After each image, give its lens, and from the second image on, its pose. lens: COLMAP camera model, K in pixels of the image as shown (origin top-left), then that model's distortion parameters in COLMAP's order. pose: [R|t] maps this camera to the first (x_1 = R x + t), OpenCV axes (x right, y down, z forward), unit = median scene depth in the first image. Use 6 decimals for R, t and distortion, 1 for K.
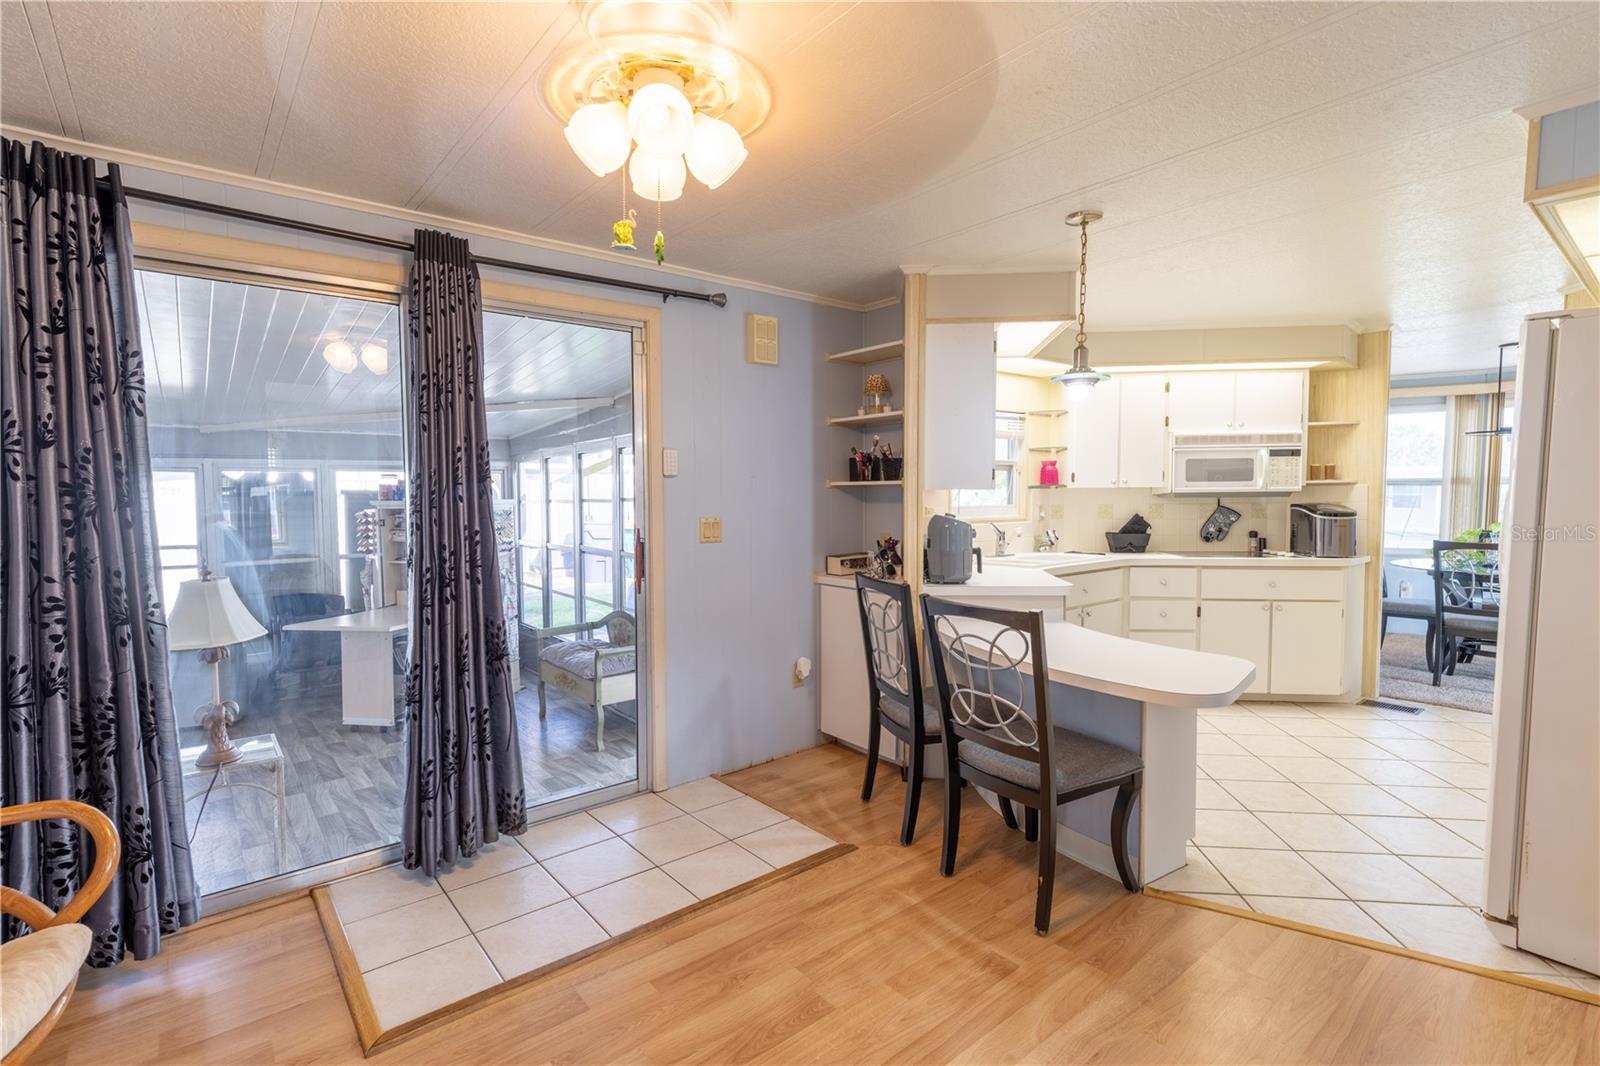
lens RADIAL K [[743.2, 0, 800.0], [0, 743.2, 533.0], [0, 0, 1]] dist [-0.002061, 0.000087]
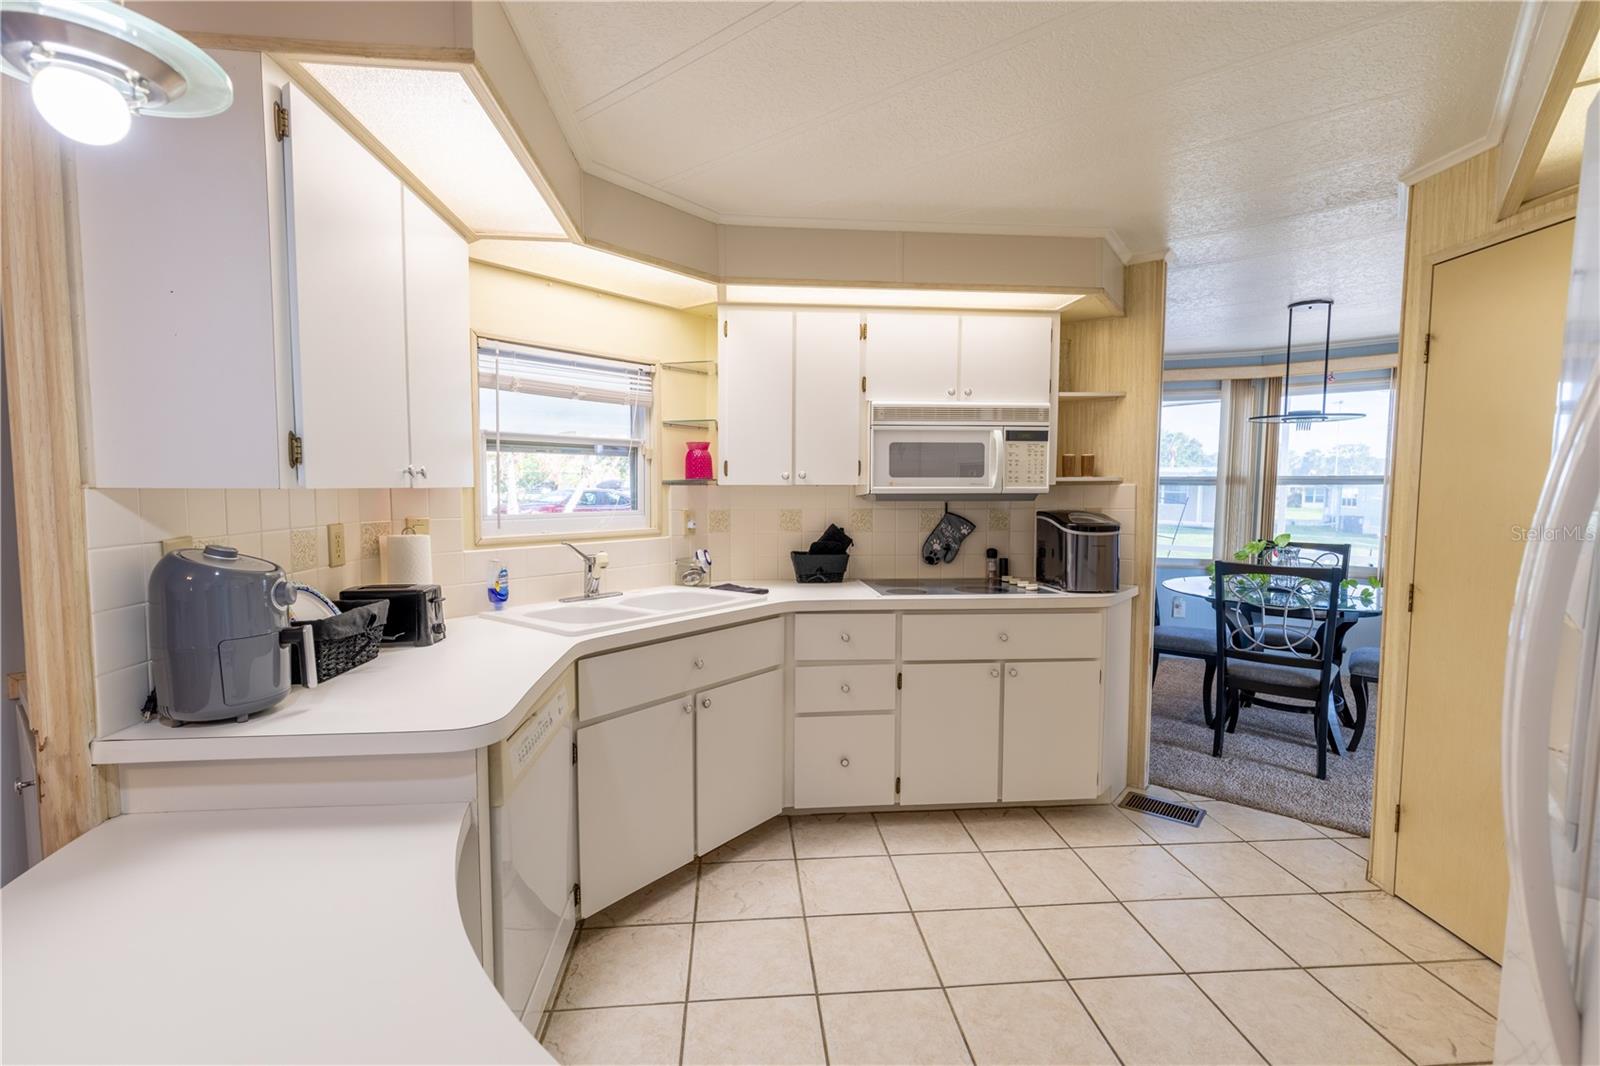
lens RADIAL K [[713.3, 0, 800.0], [0, 713.3, 533.0], [0, 0, 1]] dist [0.000088, -0.000155]
pose [[0.979581, -0.003876, 0.201011, 0.313935], [0.001382, 0.999920, 0.012544, -0.027645], [-0.201044, -0.012010, 0.979509, 0.397502]]
